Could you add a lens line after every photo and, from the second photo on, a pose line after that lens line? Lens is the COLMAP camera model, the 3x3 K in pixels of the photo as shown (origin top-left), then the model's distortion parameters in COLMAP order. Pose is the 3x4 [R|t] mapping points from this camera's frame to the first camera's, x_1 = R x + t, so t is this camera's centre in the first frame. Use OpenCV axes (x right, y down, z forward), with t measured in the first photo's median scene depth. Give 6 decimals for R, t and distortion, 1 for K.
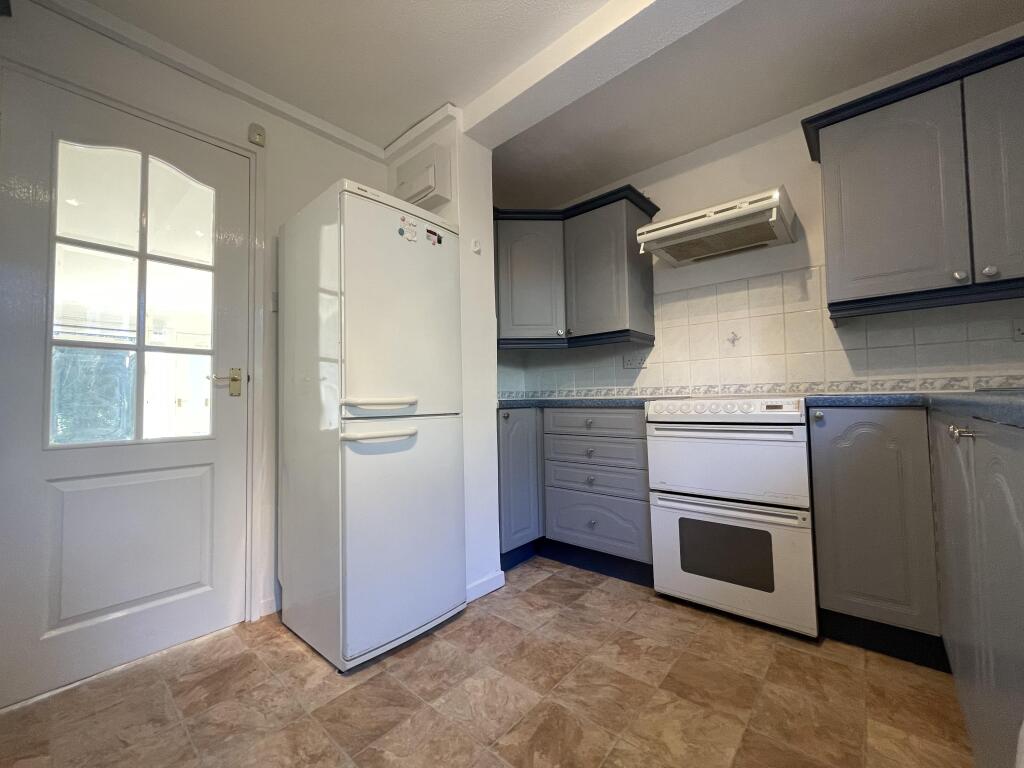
lens RADIAL K [[412.4, 0, 512.8], [0, 412.4, 383.4], [0, 0, 1]] dist [-0.001167, -0.000198]
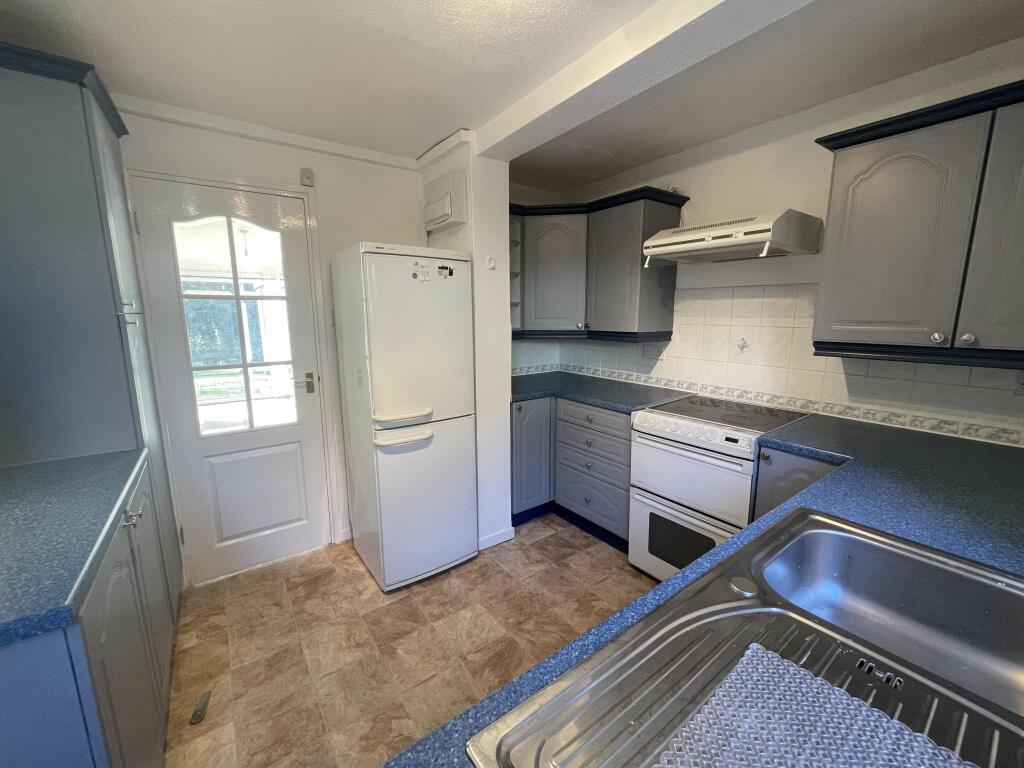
lens RADIAL K [[412.4, 0, 513.1], [0, 412.4, 383.1], [0, 0, 1]] dist [-0.001167, -0.000198]
pose [[0.976162, 0.052709, -0.210546, 0.262061], [-0.006737, 0.976955, 0.213339, -0.298542], [0.216939, -0.206835, 0.954021, -0.142656]]
